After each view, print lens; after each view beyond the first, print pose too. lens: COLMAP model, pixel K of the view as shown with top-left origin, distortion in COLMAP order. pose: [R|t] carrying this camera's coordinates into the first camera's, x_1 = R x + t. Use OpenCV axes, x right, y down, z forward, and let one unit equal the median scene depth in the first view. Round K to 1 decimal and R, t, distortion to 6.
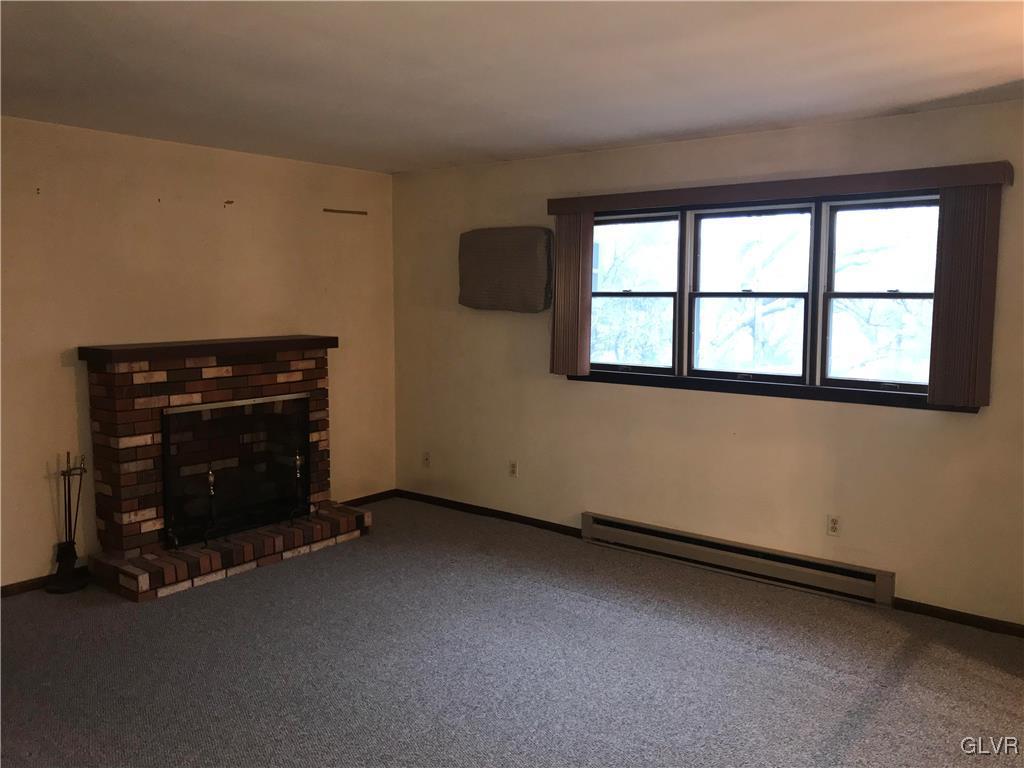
lens RADIAL K [[850.0, 0, 512.3], [0, 850.0, 371.4], [0, 0, 1]] dist [0.083547, -0.095797]
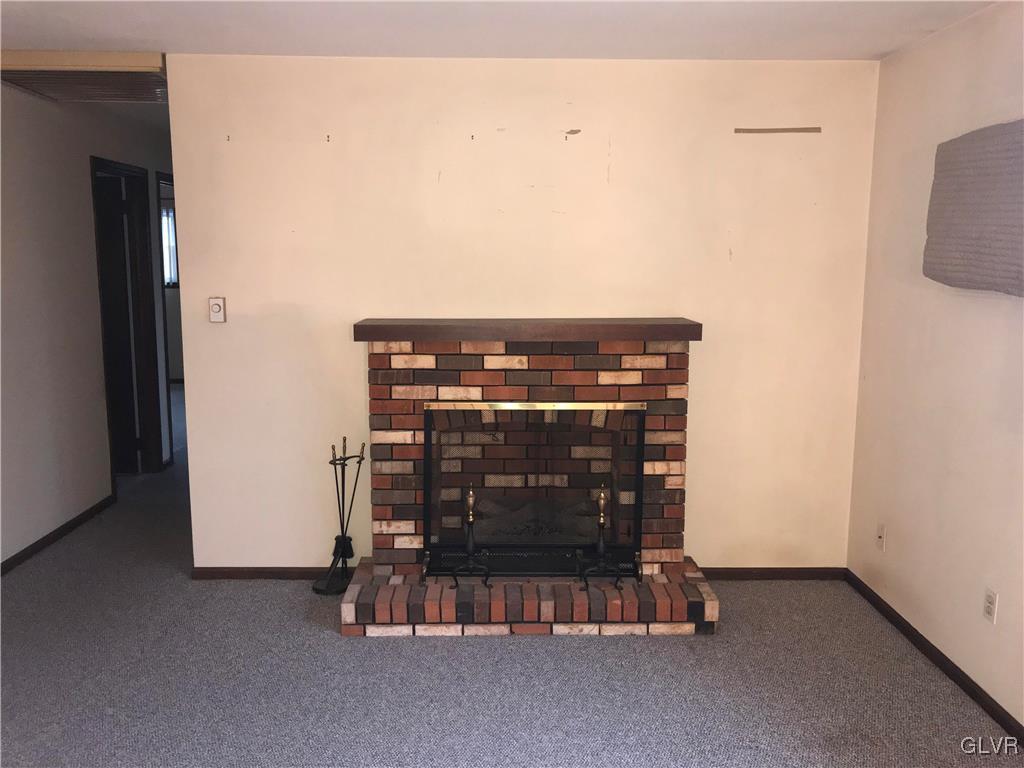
lens RADIAL K [[850.0, 0, 512.3], [0, 850.0, 371.4], [0, 0, 1]] dist [0.083547, -0.095797]
pose [[0.639926, 0.108769, -0.760700, 0.228950], [-0.077273, 0.994022, 0.077126, -0.049023], [0.764542, 0.009427, 0.644505, 0.521748]]
